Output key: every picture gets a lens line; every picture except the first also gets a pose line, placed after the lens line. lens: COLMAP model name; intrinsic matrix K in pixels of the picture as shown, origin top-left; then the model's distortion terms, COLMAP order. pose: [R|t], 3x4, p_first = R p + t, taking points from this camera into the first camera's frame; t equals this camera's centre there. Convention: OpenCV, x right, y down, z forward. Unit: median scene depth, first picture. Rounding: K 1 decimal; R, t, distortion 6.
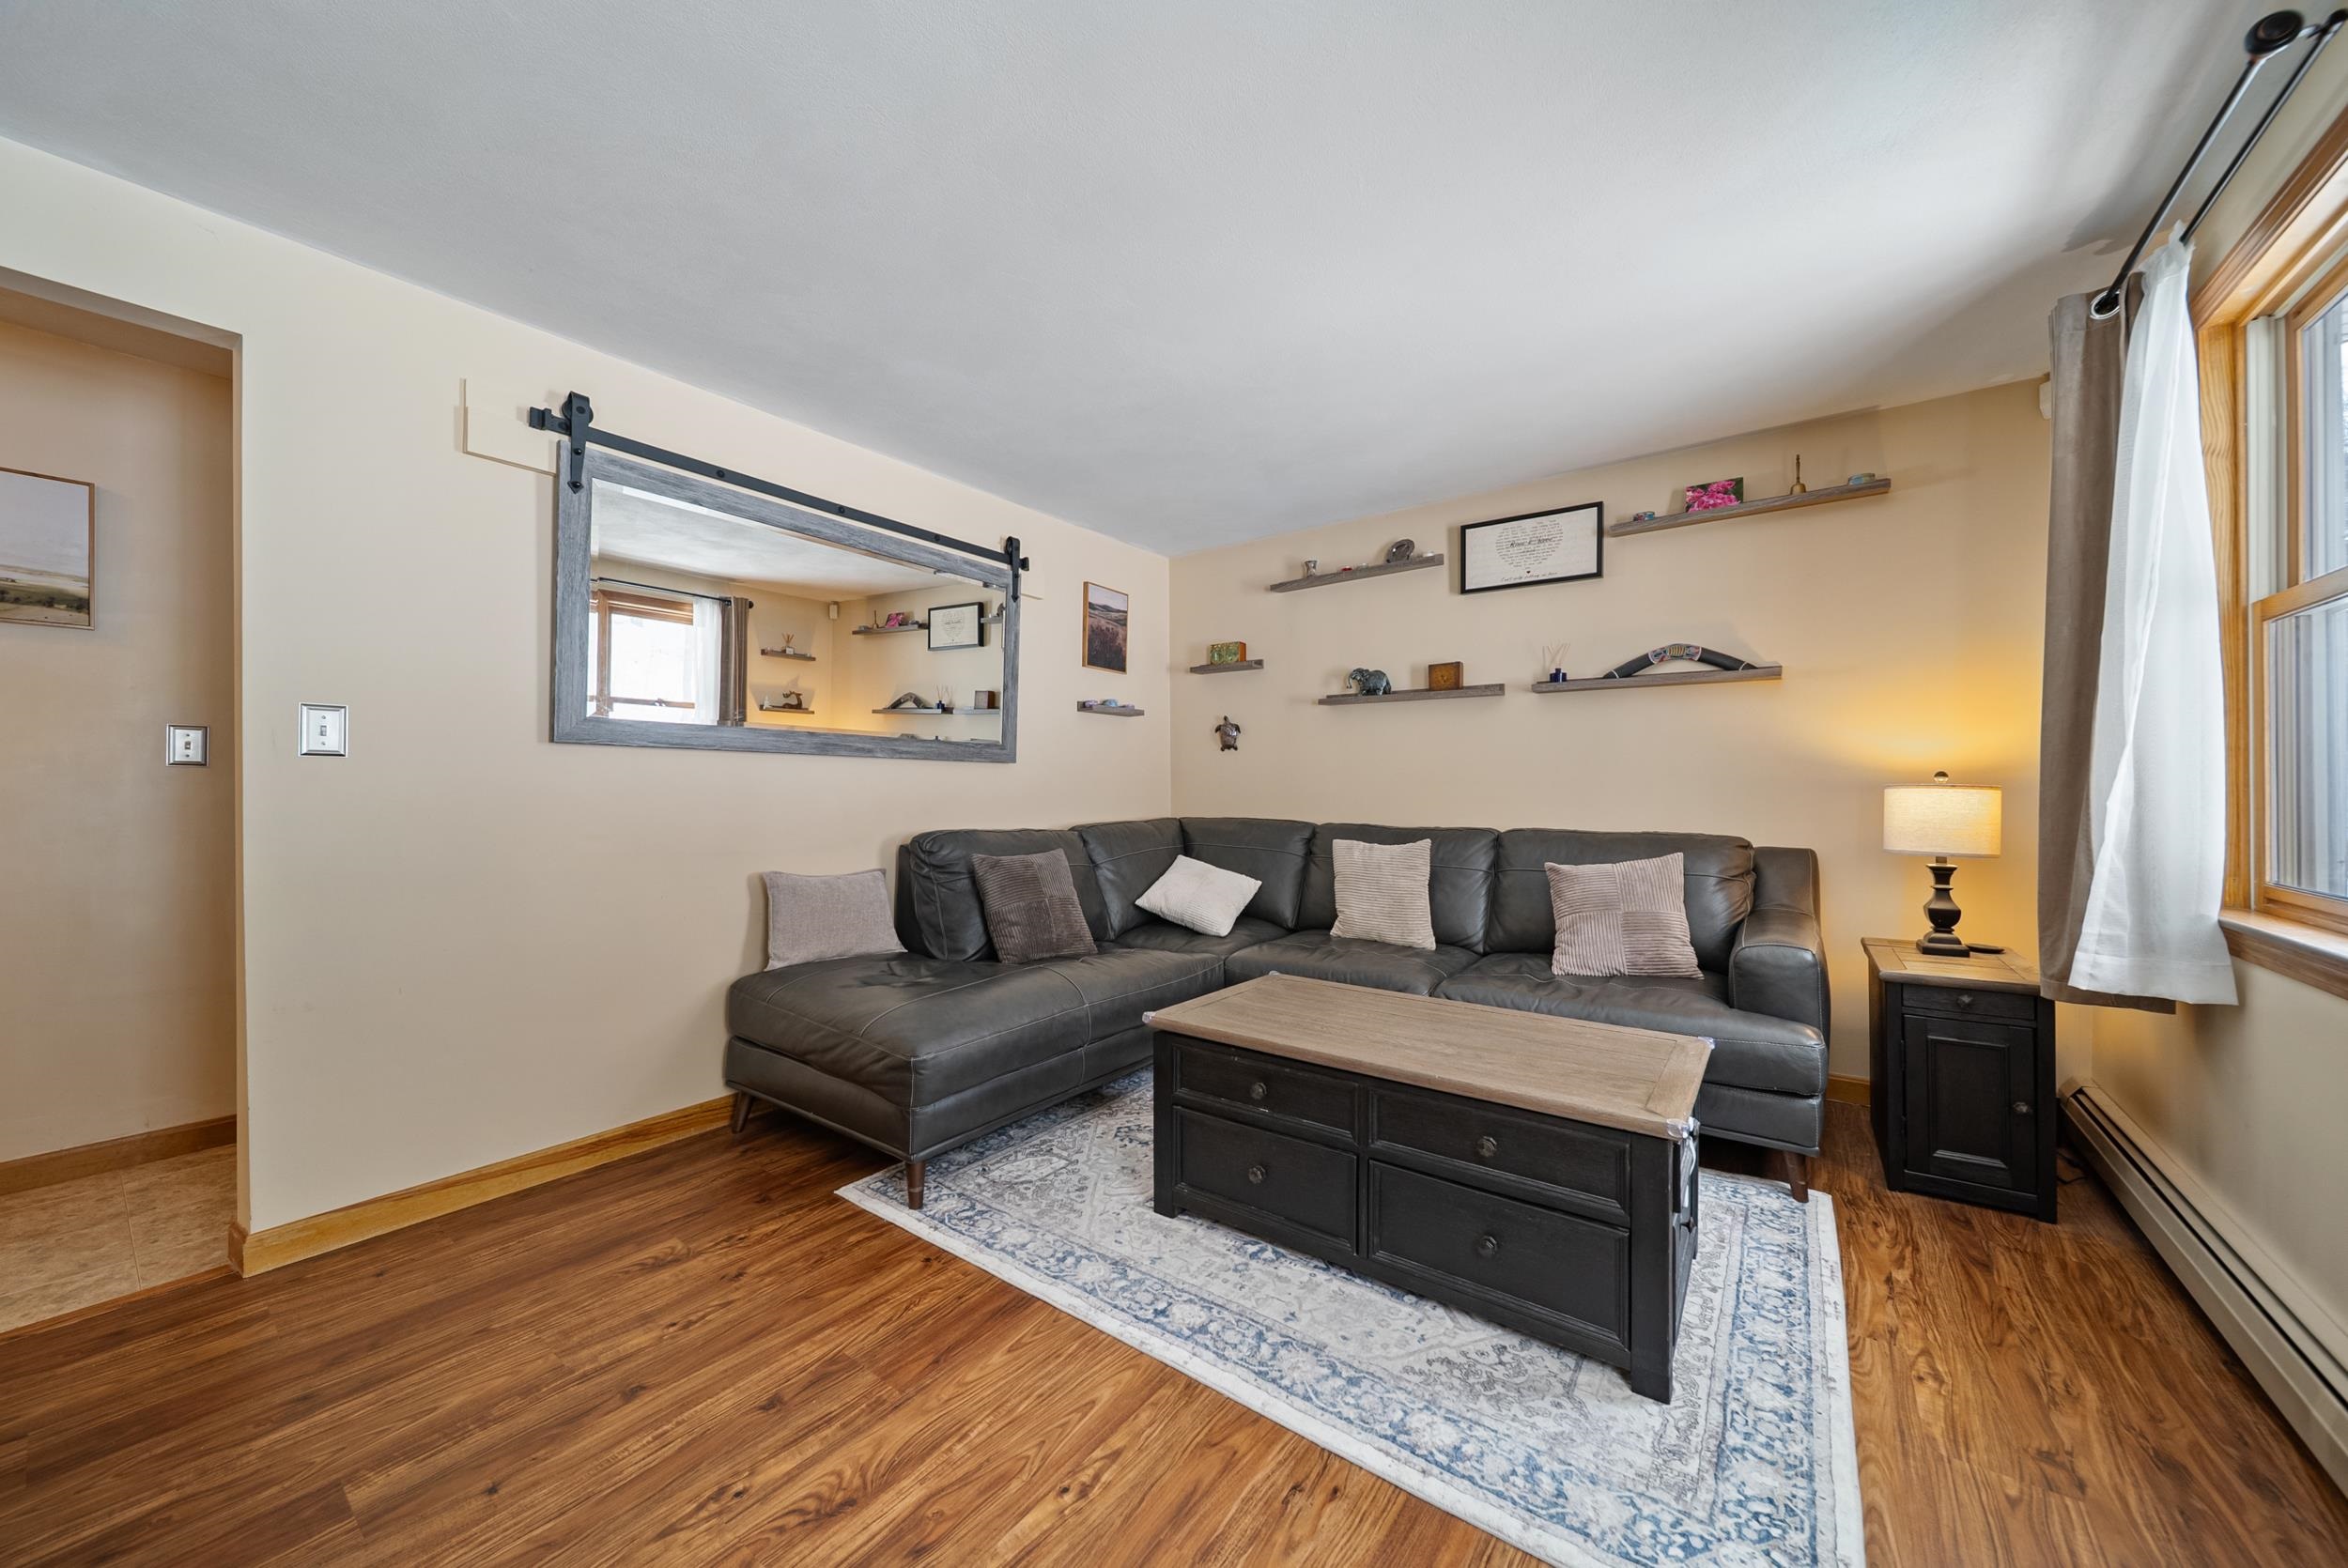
lens RADIAL K [[833.0, 0, 1179.2], [0, 833.0, 786.9], [0, 0, 1]] dist [0.000756, -0.001566]
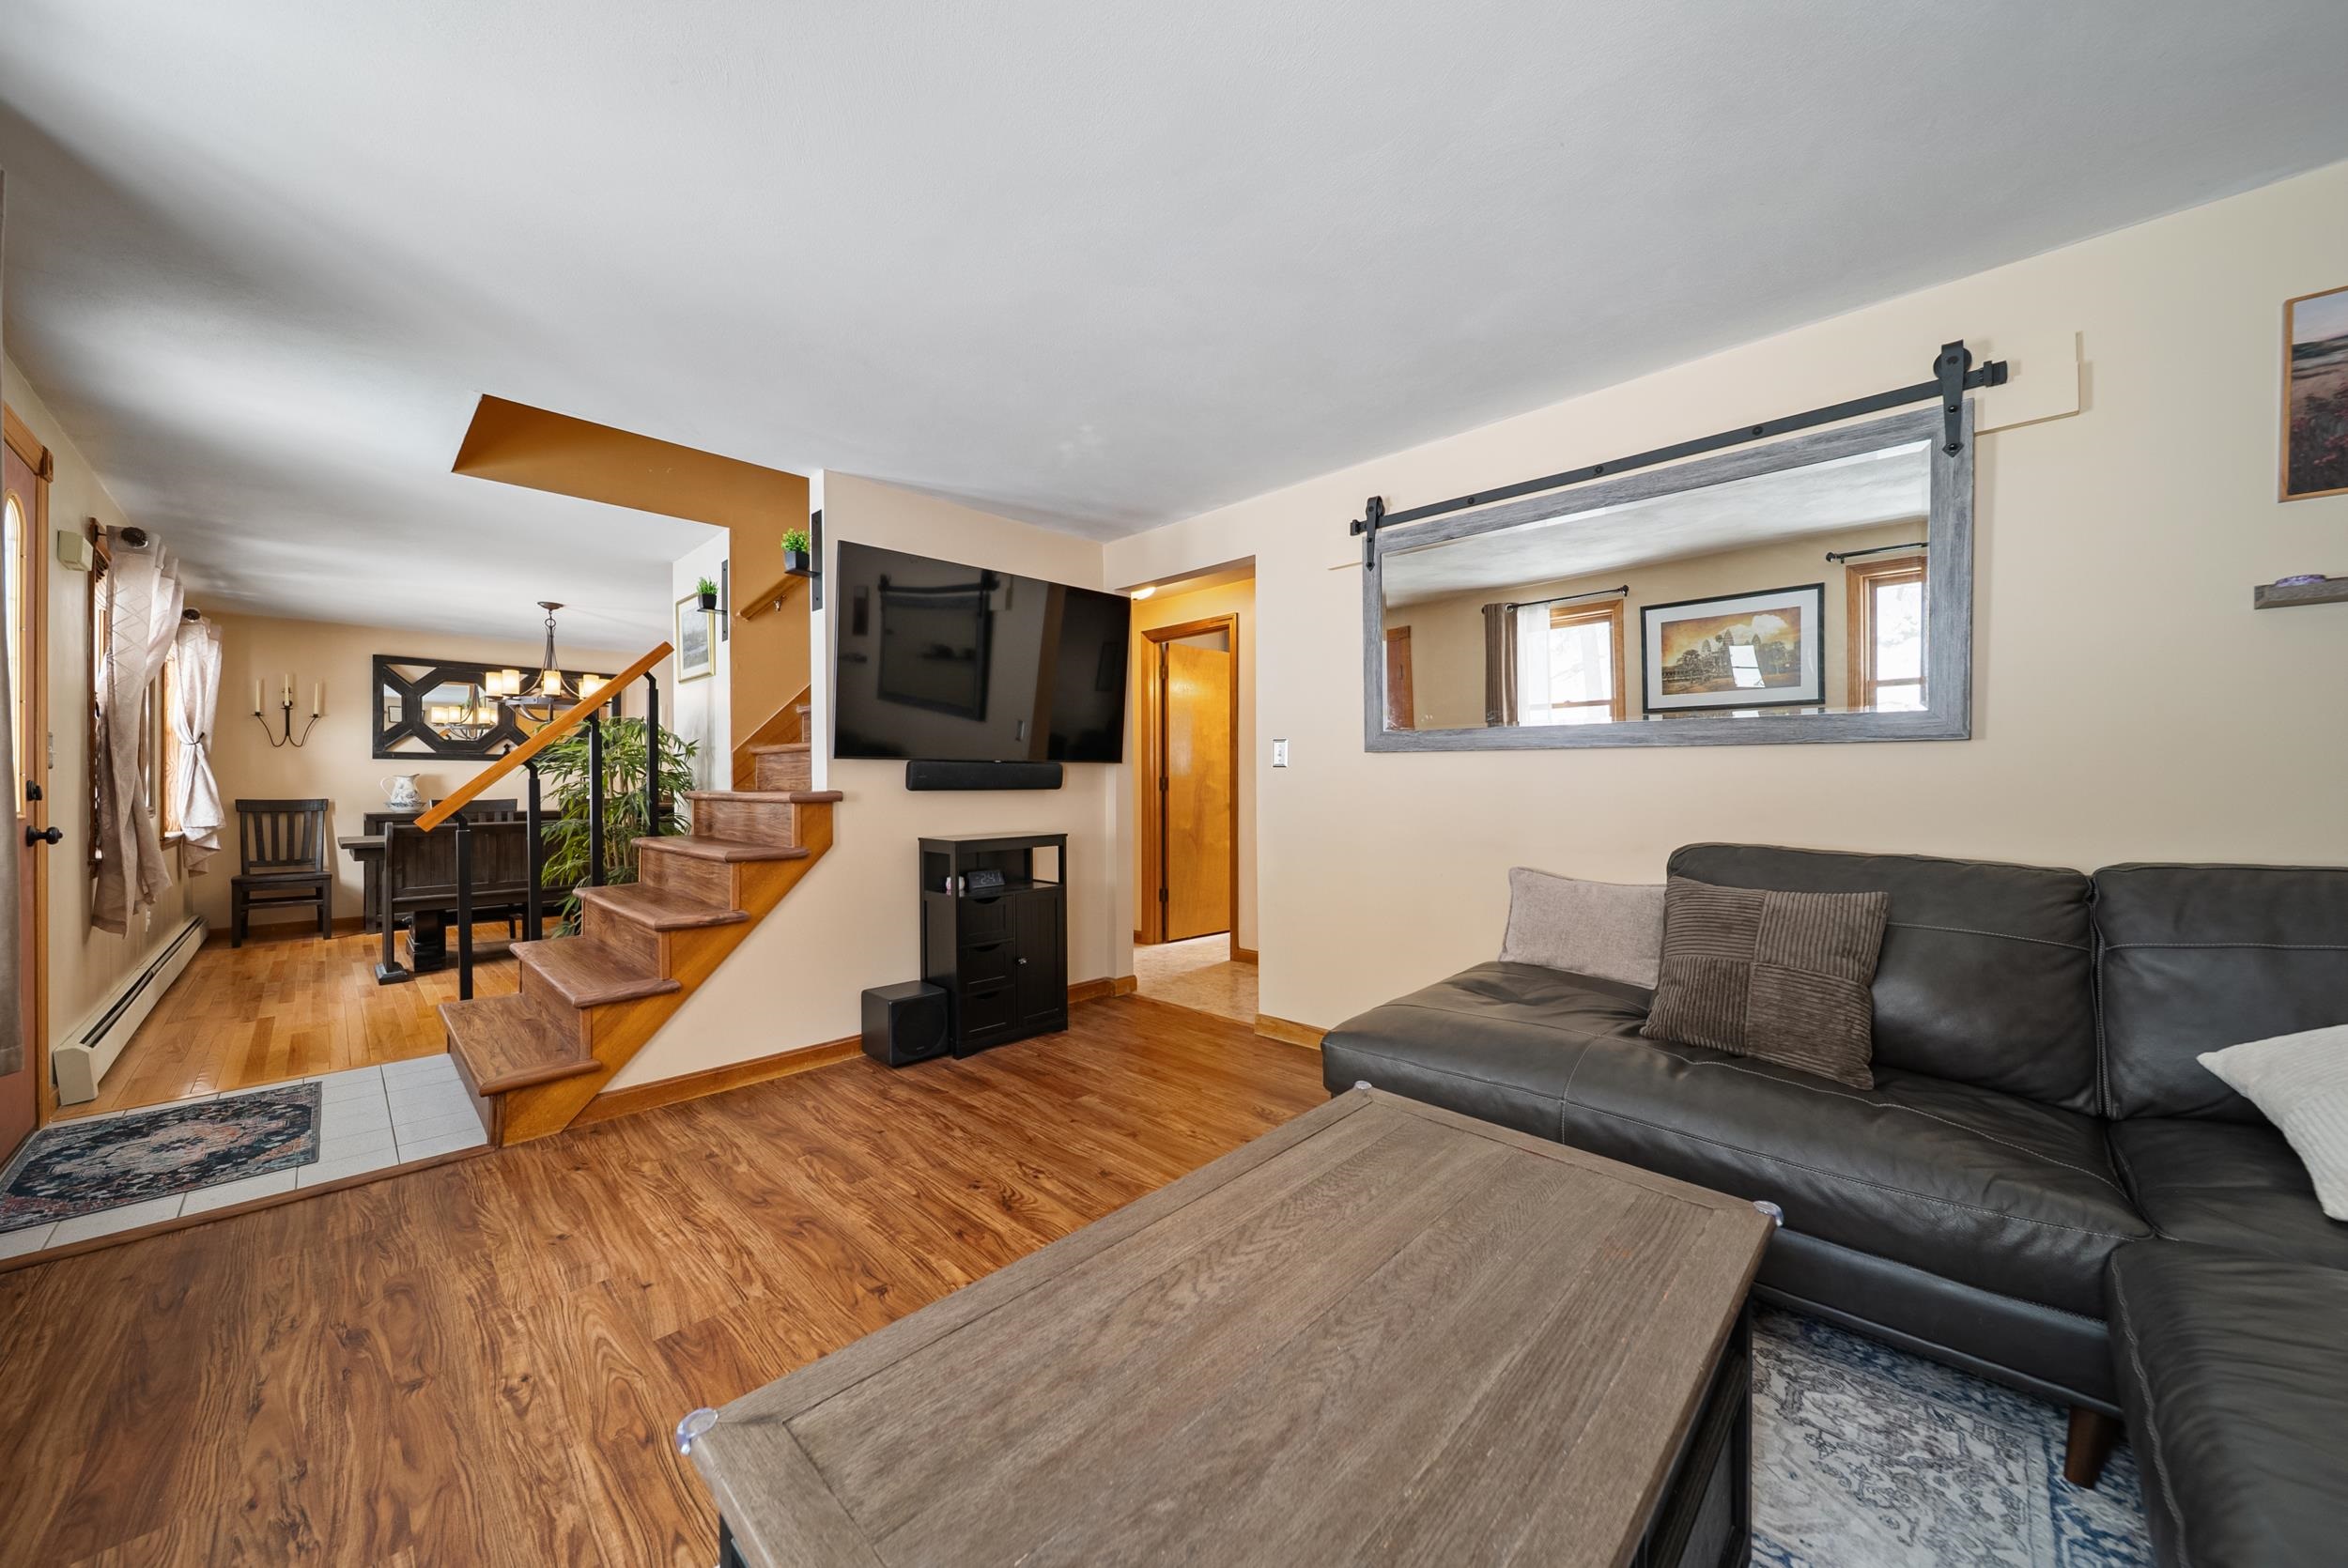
lens RADIAL K [[833.0, 0, 1177.3], [0, 833.0, 783.6], [0, 0, 1]] dist [0.000756, -0.001566]
pose [[-0.136725, 0.000450, -0.990609, 0.609555], [0.003783, 0.999993, -0.000068, -0.001869], [0.990602, -0.003756, -0.136726, 0.775661]]
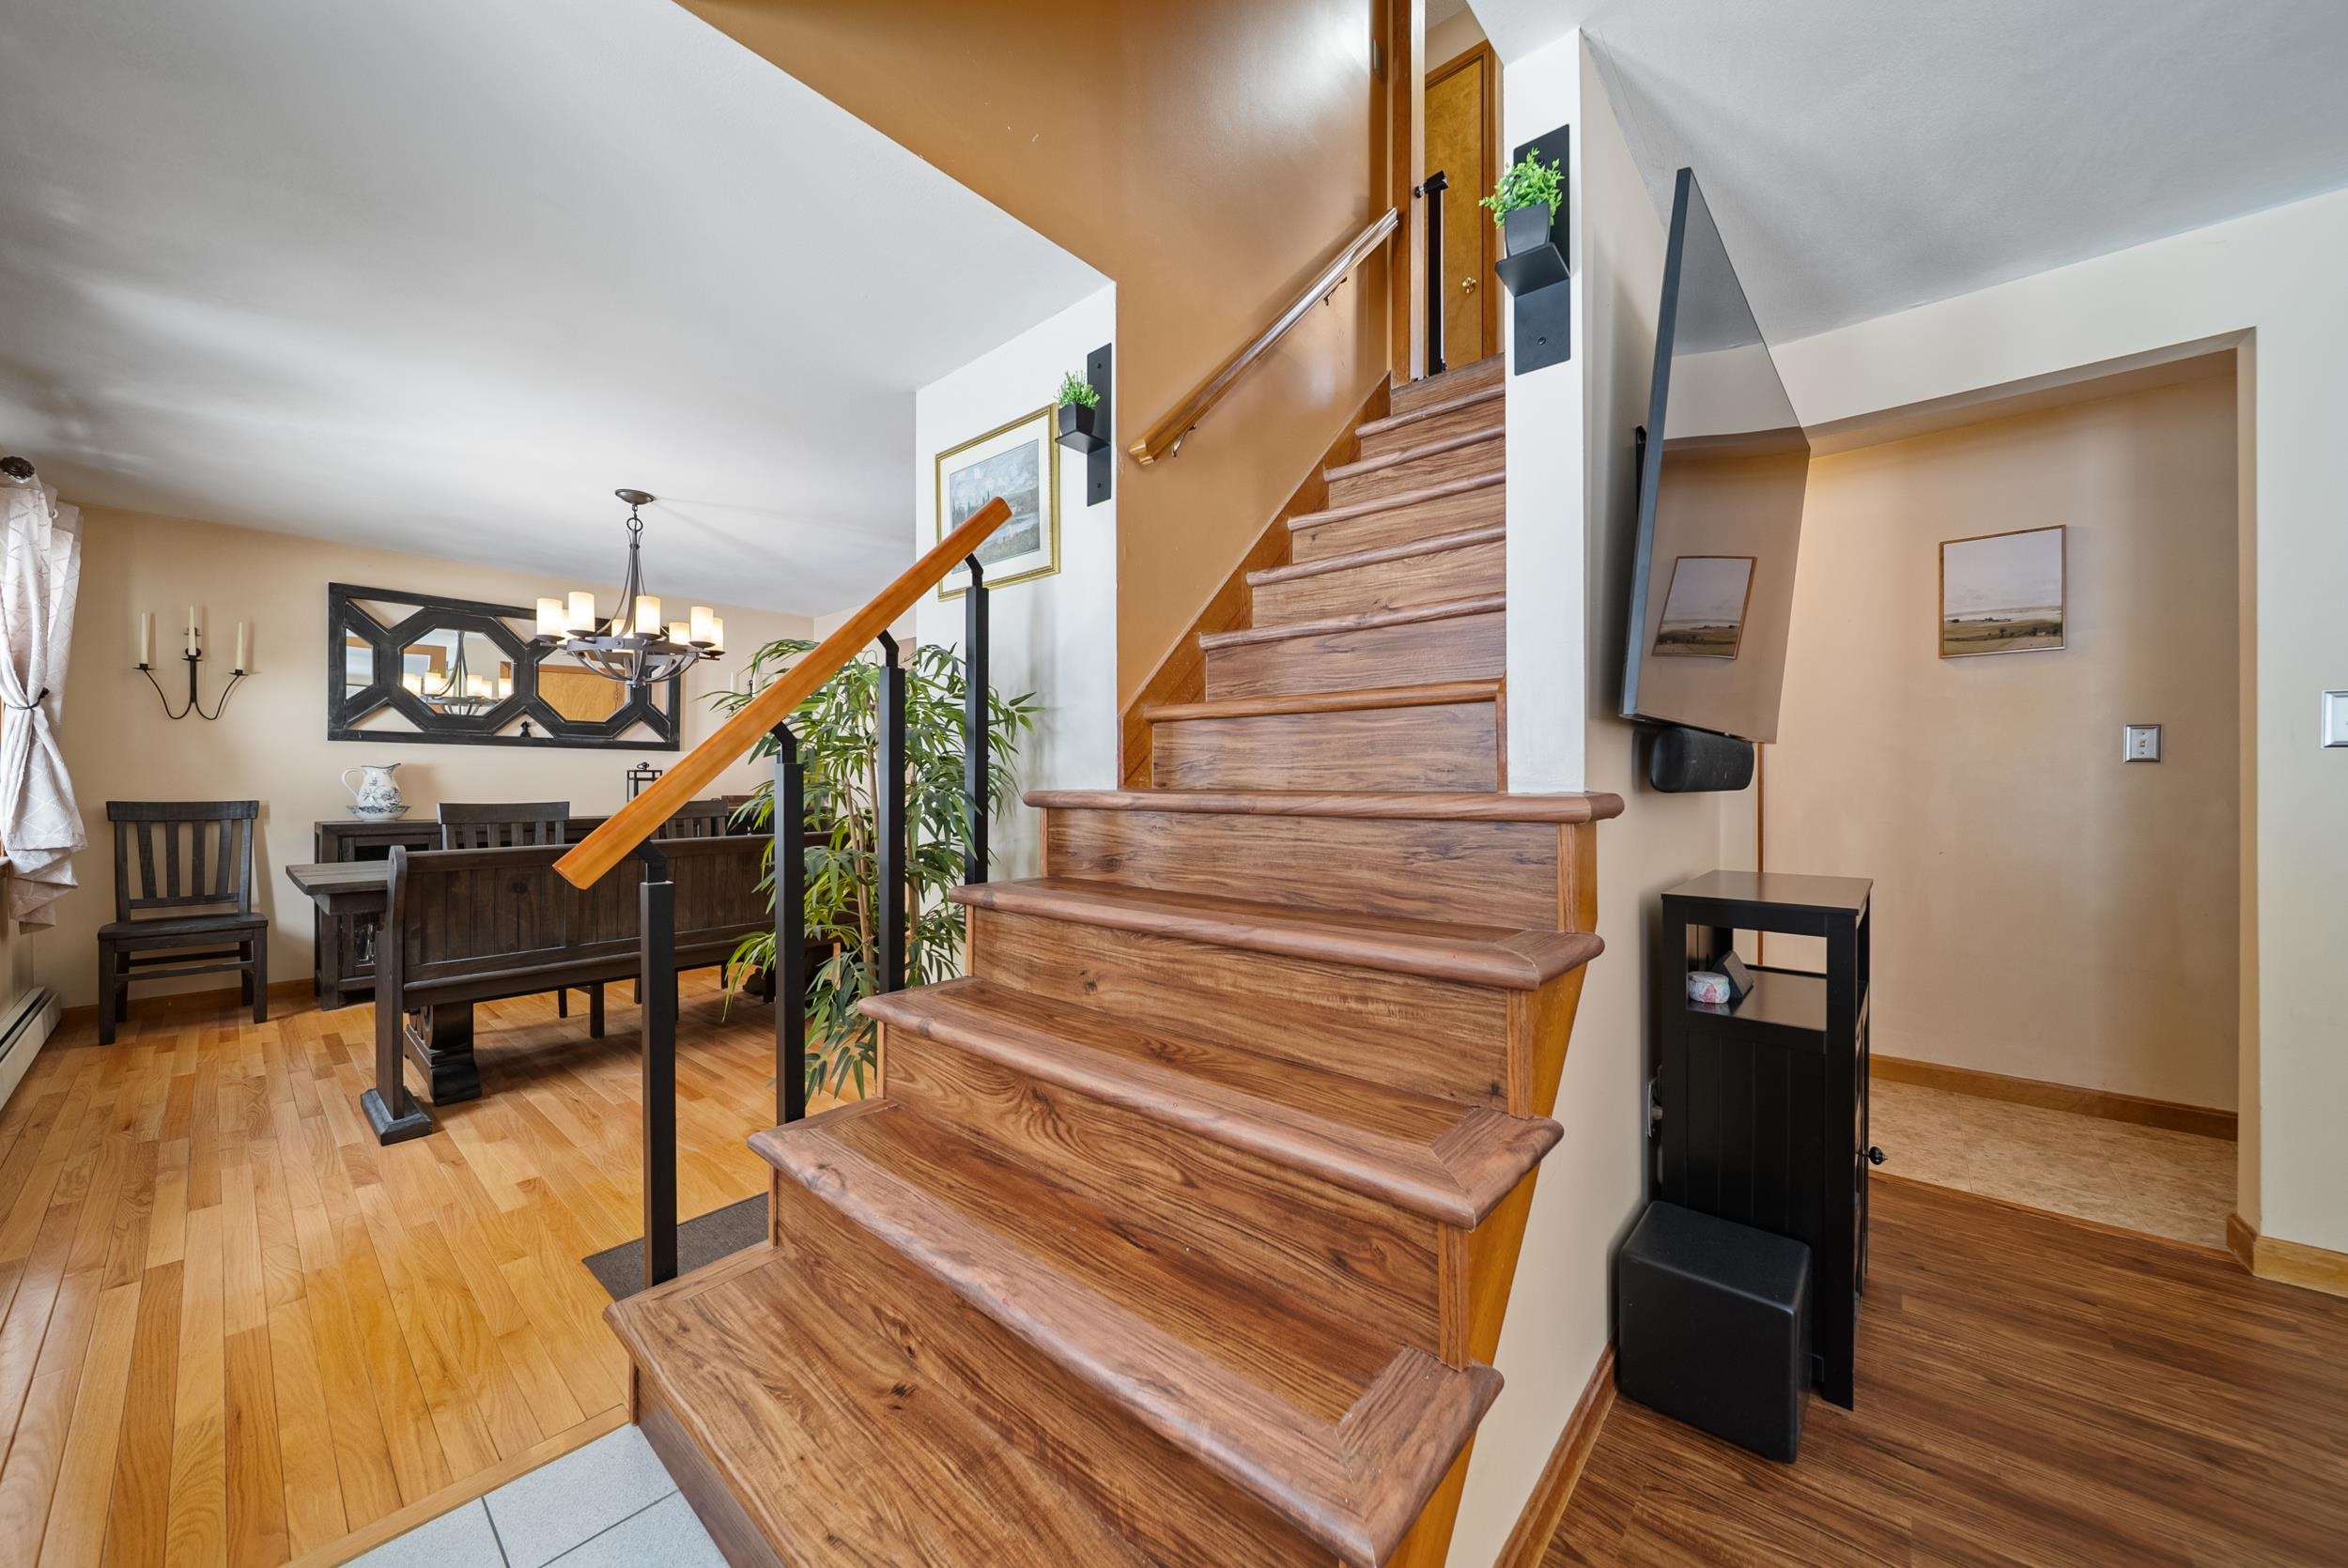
lens RADIAL K [[833.0, 0, 1169.4], [0, 833.0, 786.5], [0, 0, 1]] dist [0.000756, -0.001566]
pose [[-0.083126, 0.002865, -0.996535, -0.022299], [0.000077, 0.999996, 0.002869, 0.002068], [0.996539, 0.000162, -0.083126, -0.150043]]
